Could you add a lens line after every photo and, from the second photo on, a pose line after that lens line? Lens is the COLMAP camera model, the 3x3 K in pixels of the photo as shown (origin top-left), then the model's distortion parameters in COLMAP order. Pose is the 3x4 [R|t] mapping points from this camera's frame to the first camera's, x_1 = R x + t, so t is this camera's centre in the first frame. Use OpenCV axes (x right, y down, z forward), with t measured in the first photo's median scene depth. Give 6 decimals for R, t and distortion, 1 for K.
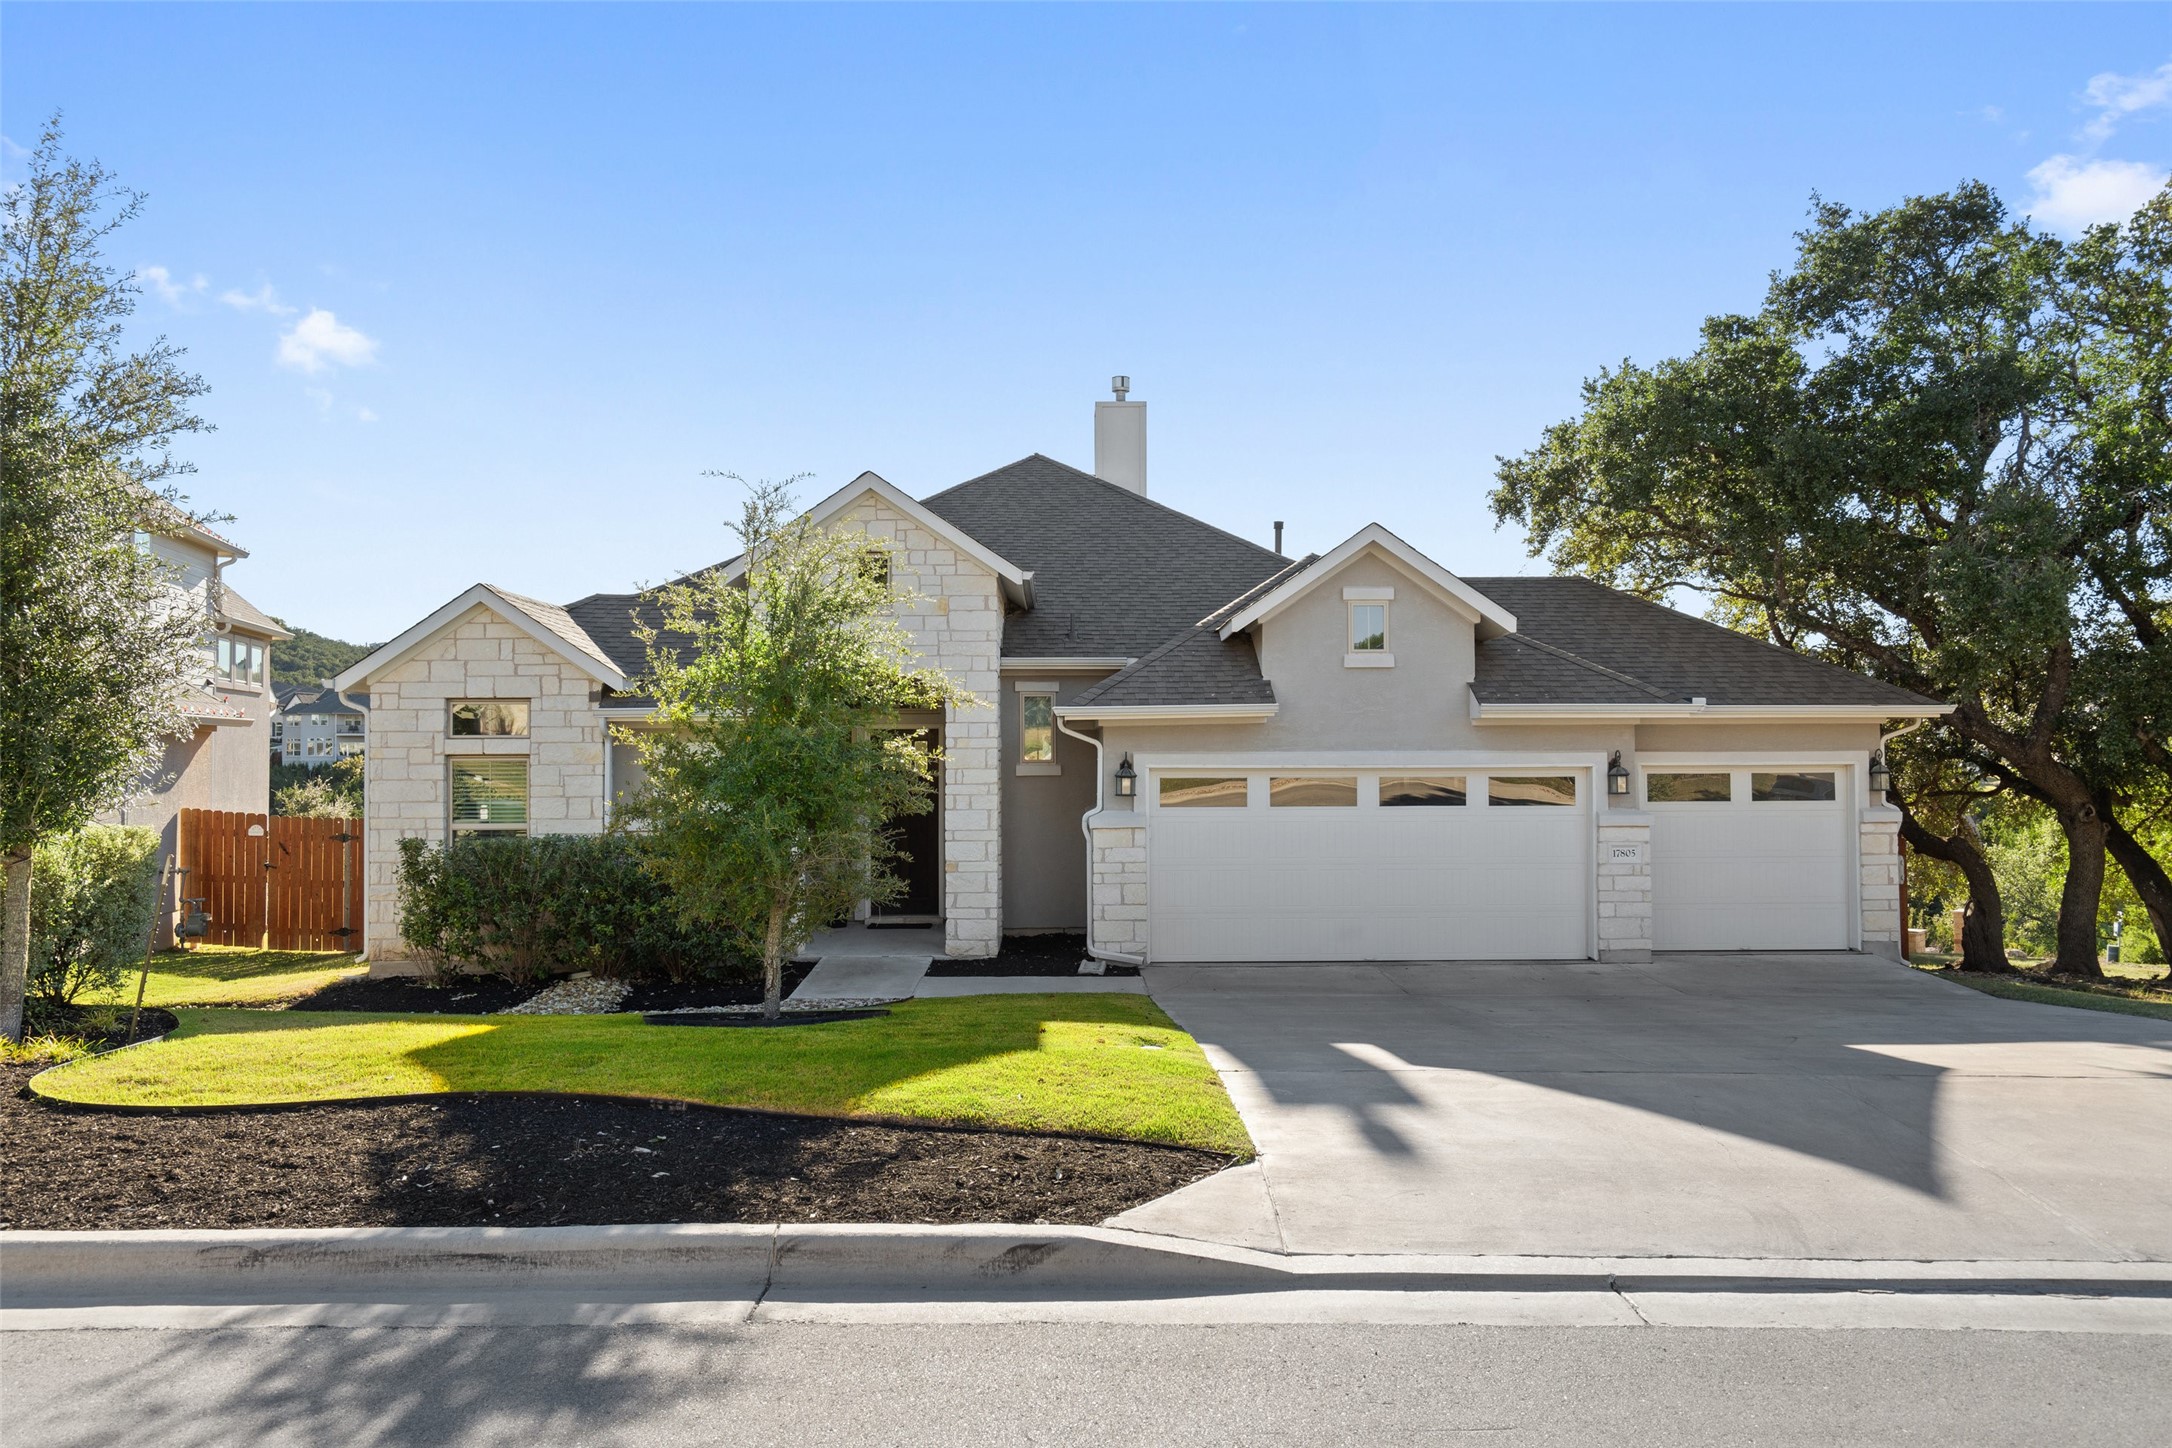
lens RADIAL K [[1590.2, 0, 1083.8], [0, 1590.2, 712.0], [0, 0, 1]] dist [0.009008, -0.005008]
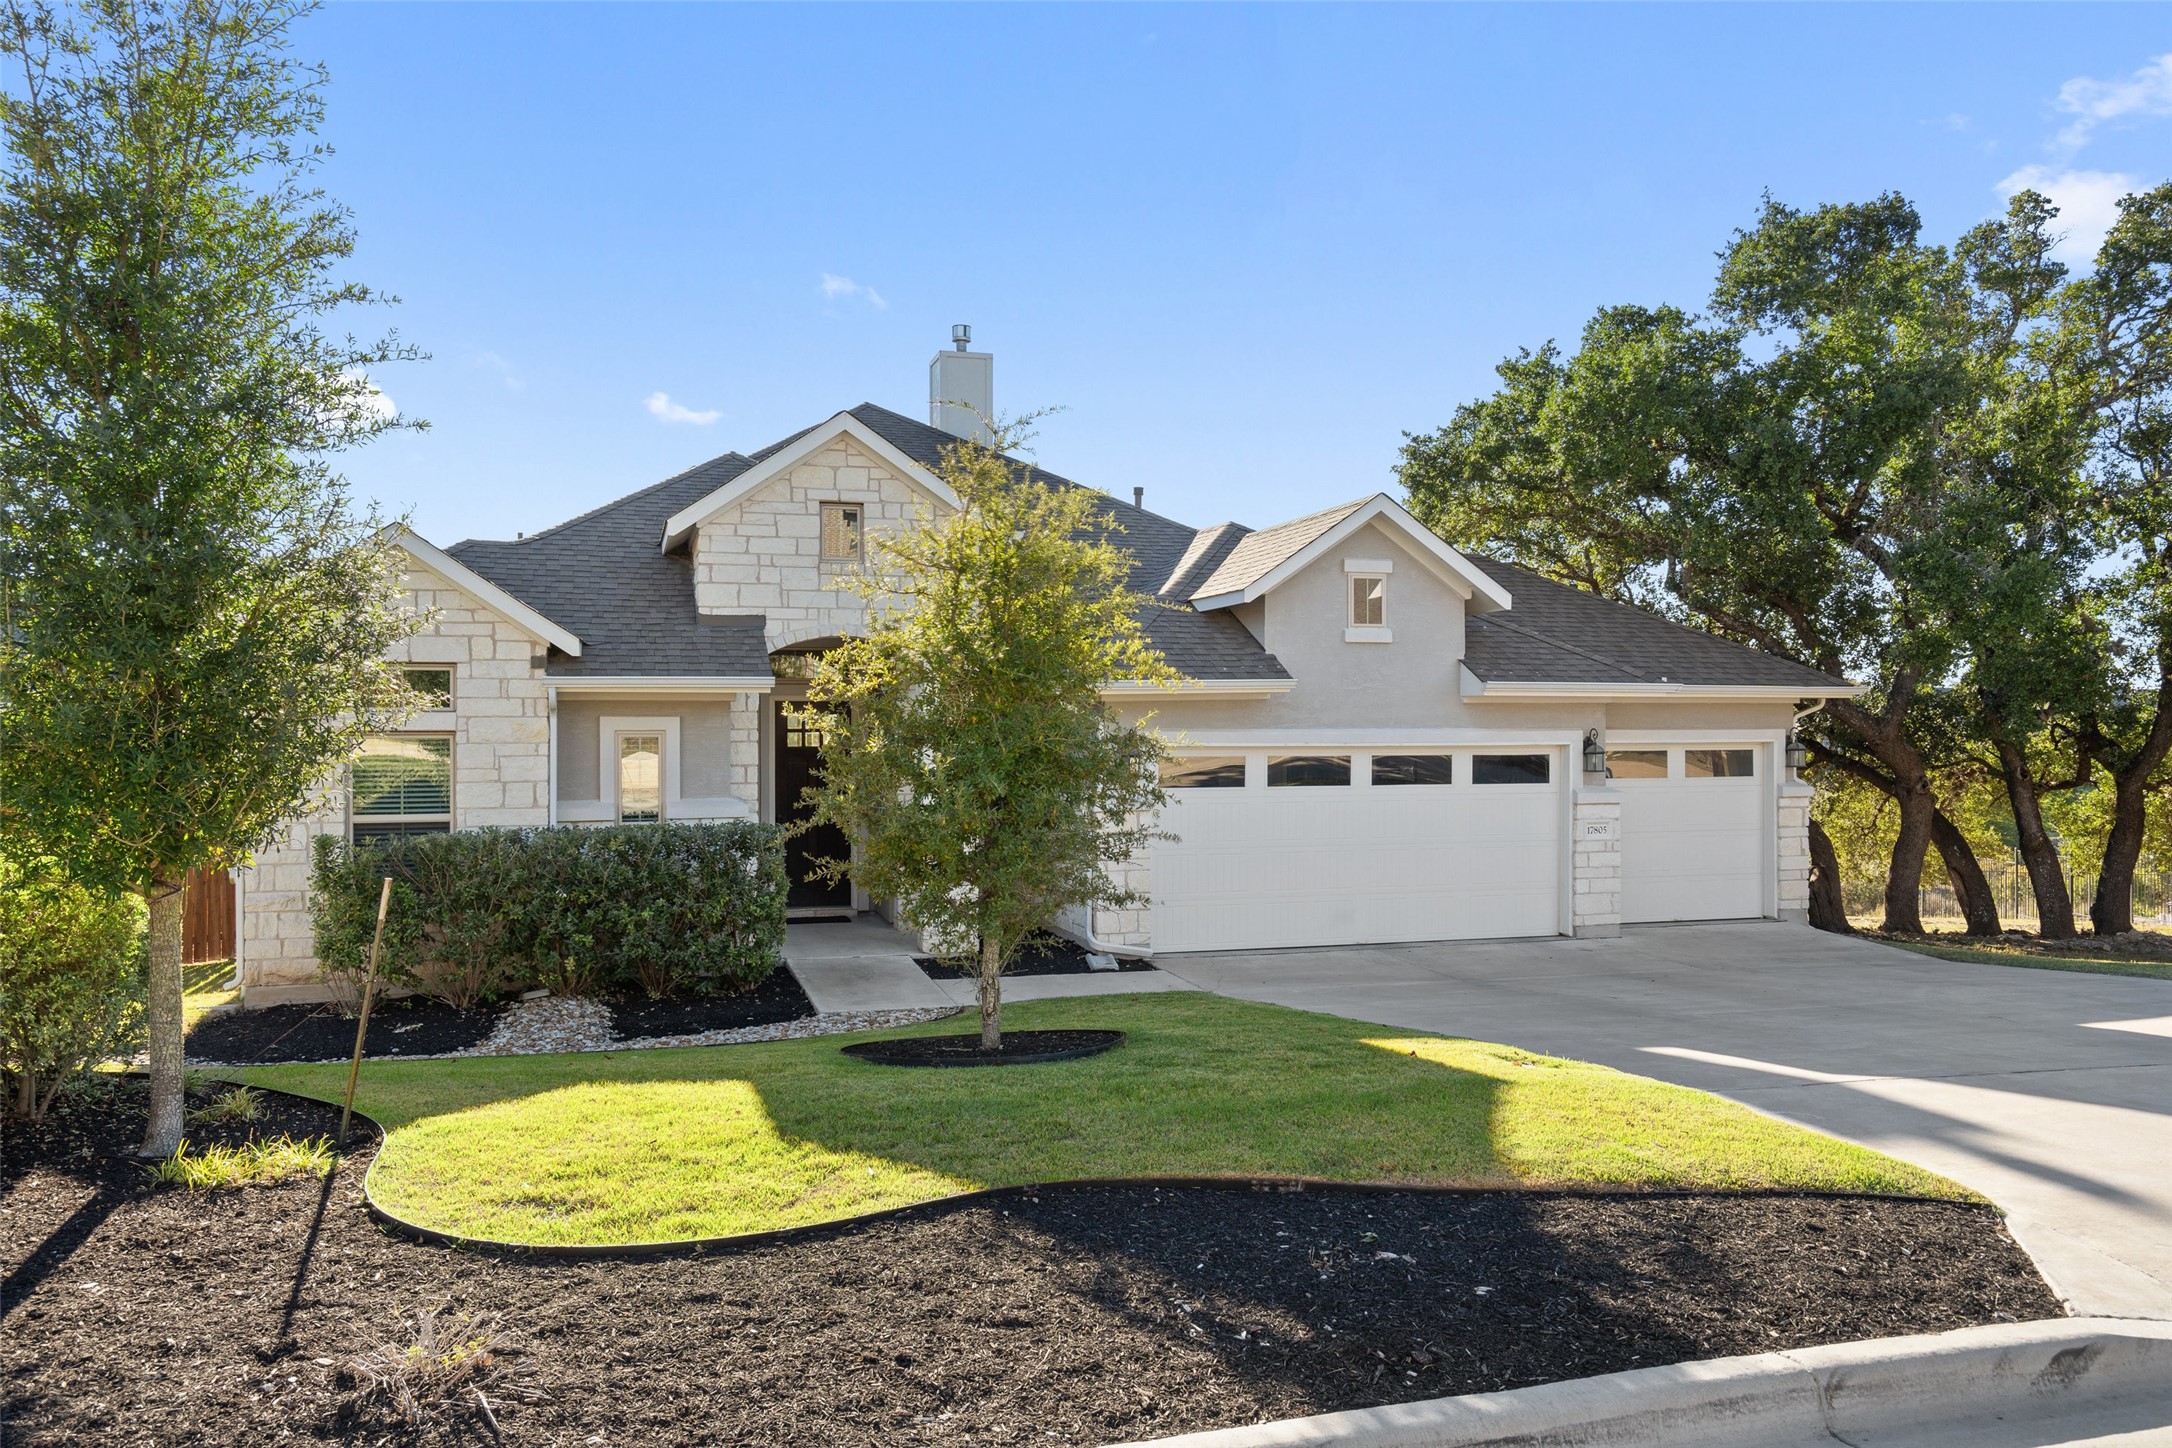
lens RADIAL K [[1590.2, 0, 1089.0], [0, 1590.2, 714.1], [0, 0, 1]] dist [0.009008, -0.005008]
pose [[0.964634, 0.004735, 0.263549, -0.240866], [-0.010614, 0.999725, 0.020889, -0.002854], [-0.263378, -0.022947, 0.964420, 0.109512]]
